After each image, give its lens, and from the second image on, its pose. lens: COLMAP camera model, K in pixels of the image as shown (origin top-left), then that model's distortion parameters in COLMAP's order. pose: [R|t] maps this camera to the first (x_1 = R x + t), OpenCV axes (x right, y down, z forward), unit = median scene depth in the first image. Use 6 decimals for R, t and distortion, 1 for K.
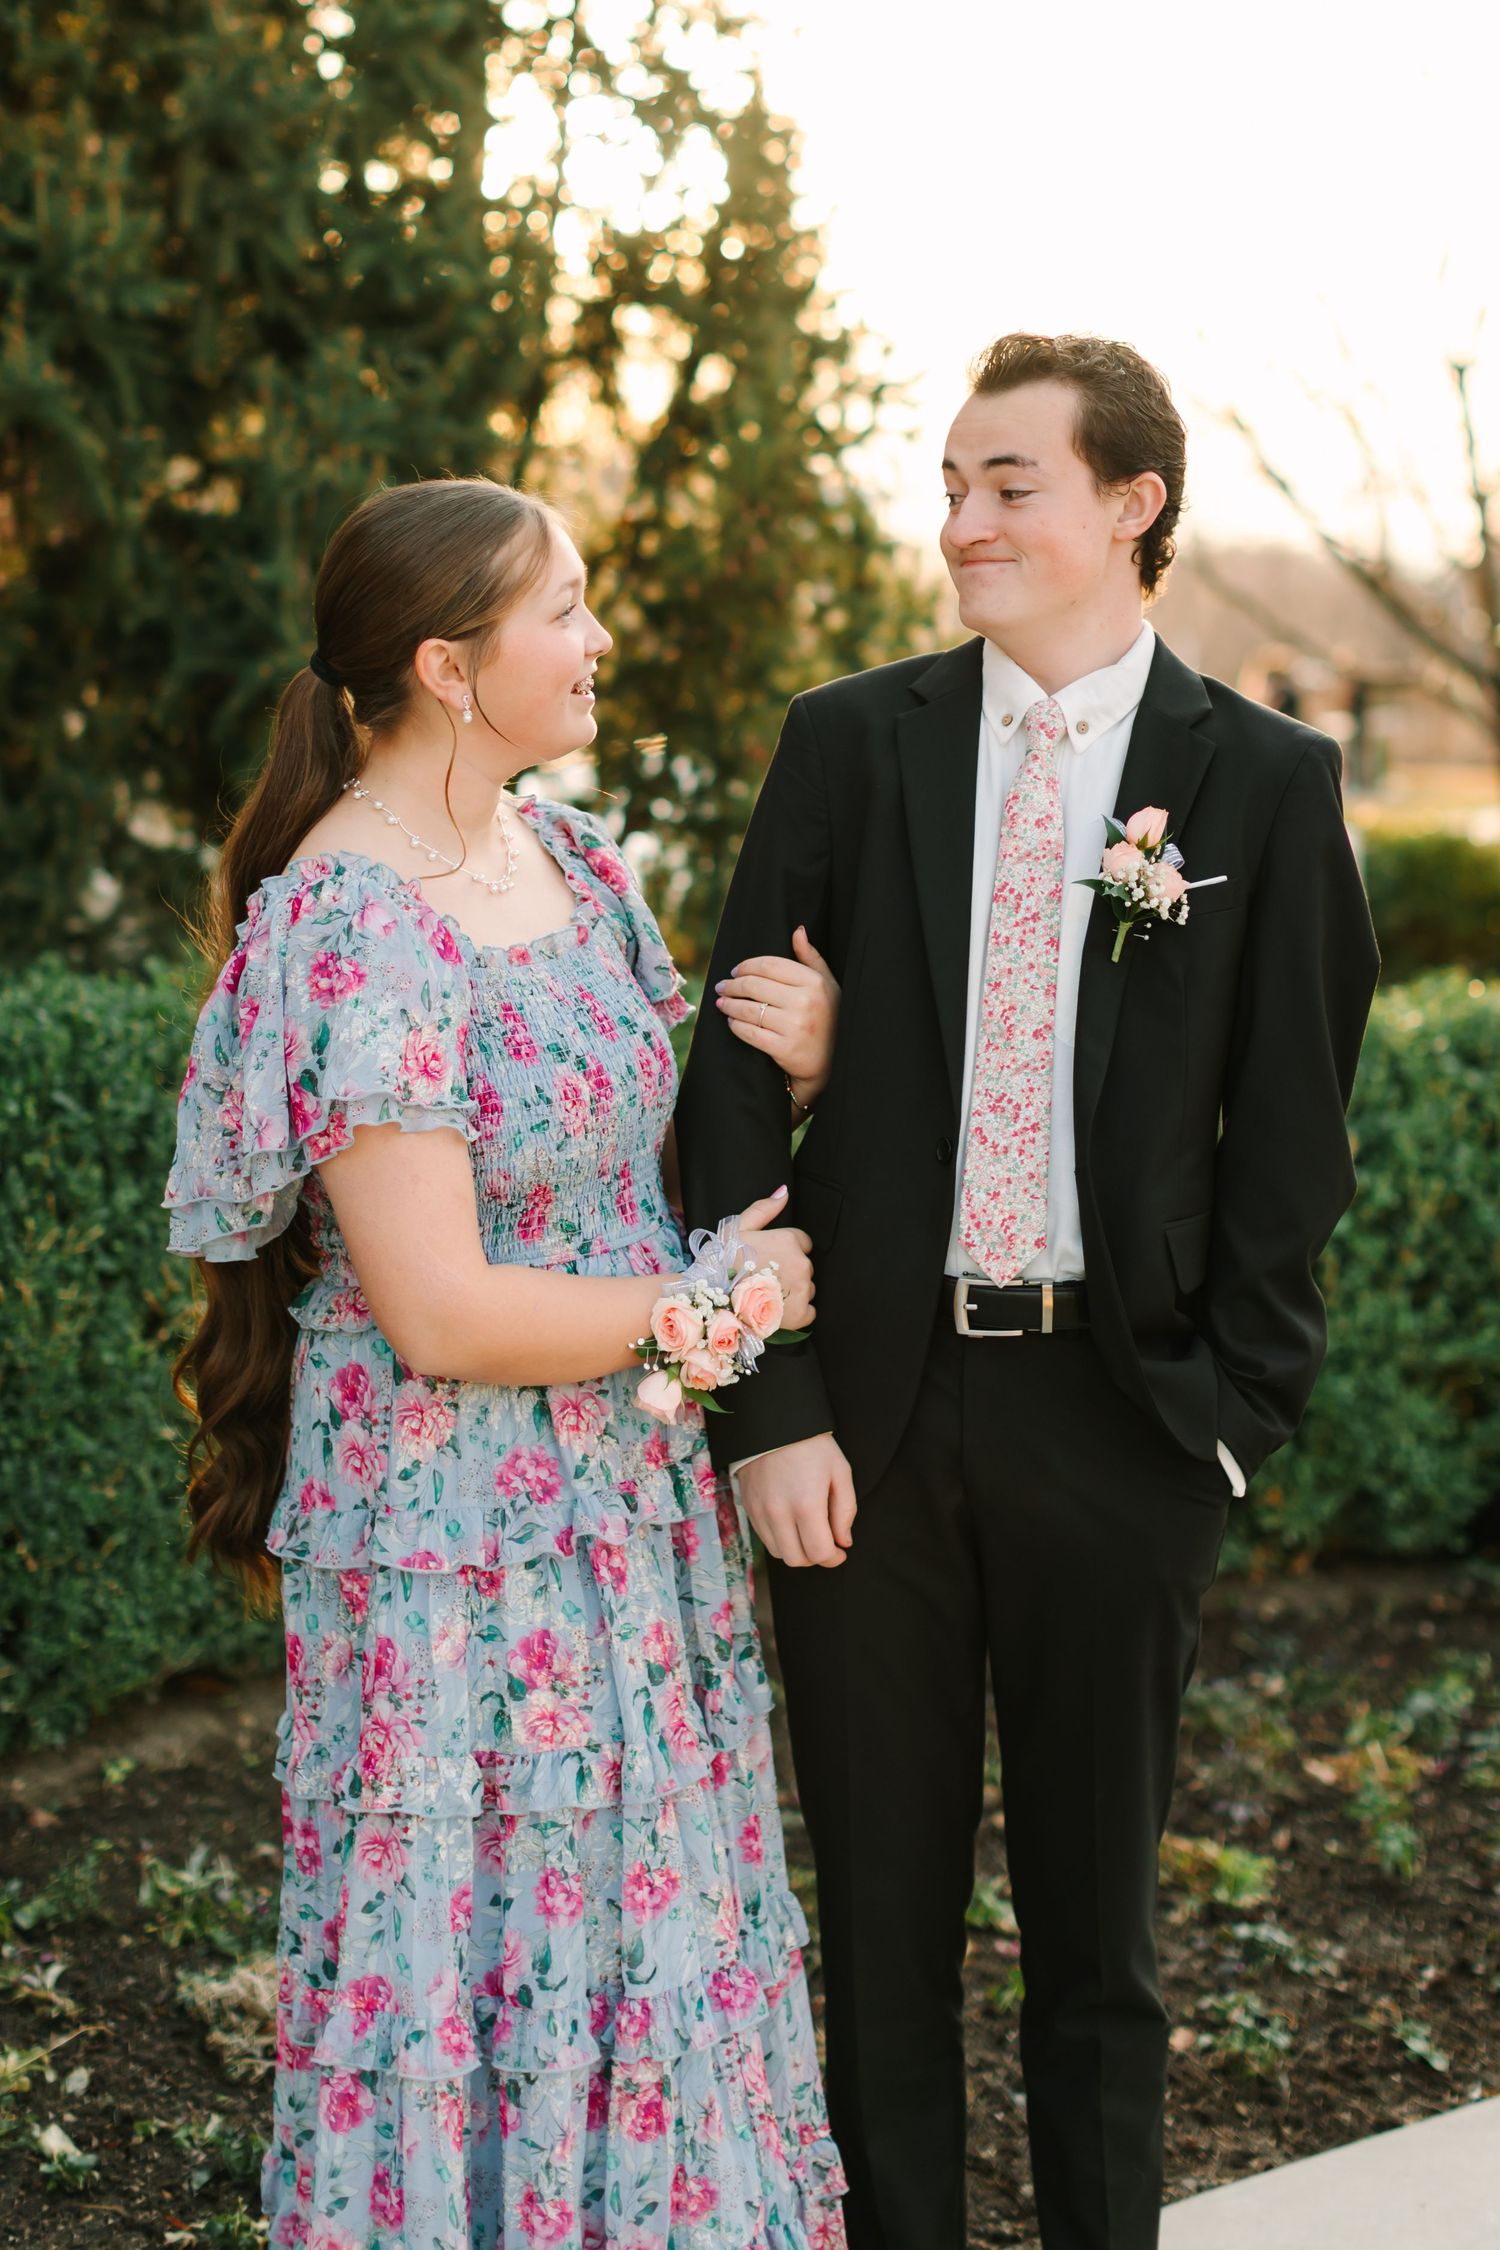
lens RADIAL K [[3885.5, 0, 716.3], [0, 3885.5, 976.0], [0, 0, 1]] dist [0.027183, -0.141263]
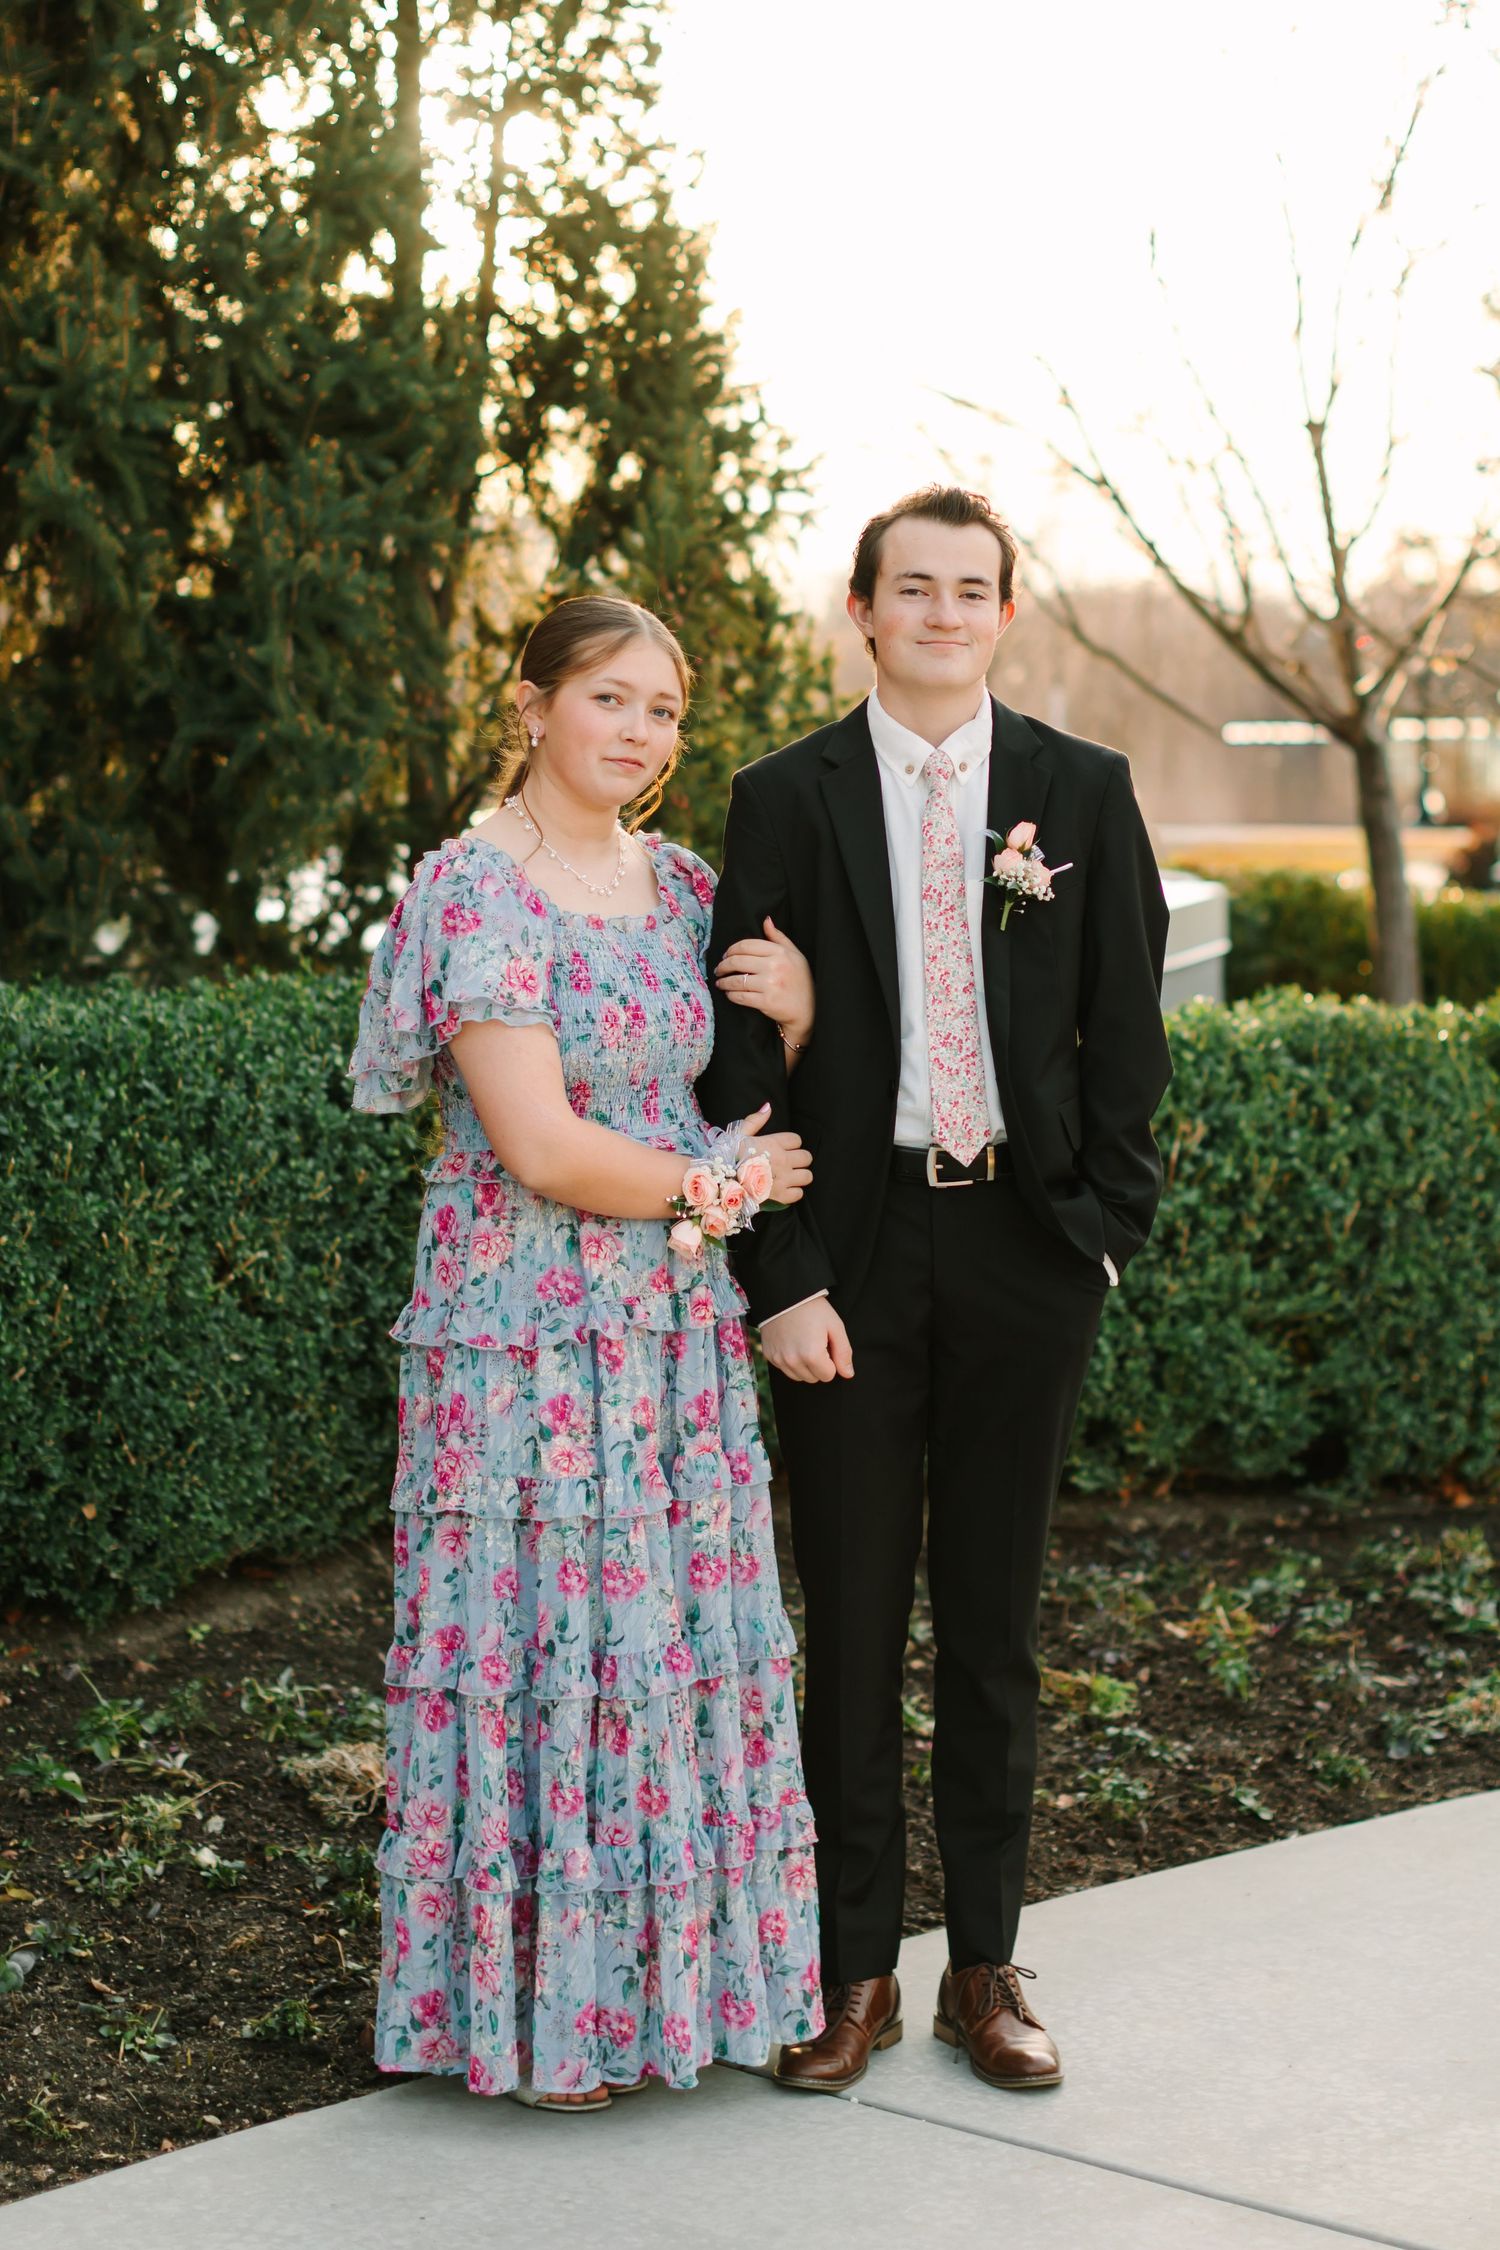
lens RADIAL K [[3885.5, 0, 716.3], [0, 3885.5, 976.0], [0, 0, 1]] dist [0.027183, -0.141263]
pose [[0.999415, -0.013472, 0.031445, -0.026648], [0.013933, 0.999798, -0.014485, 0.017347], [-0.031244, 0.014914, 0.999401, -0.238446]]
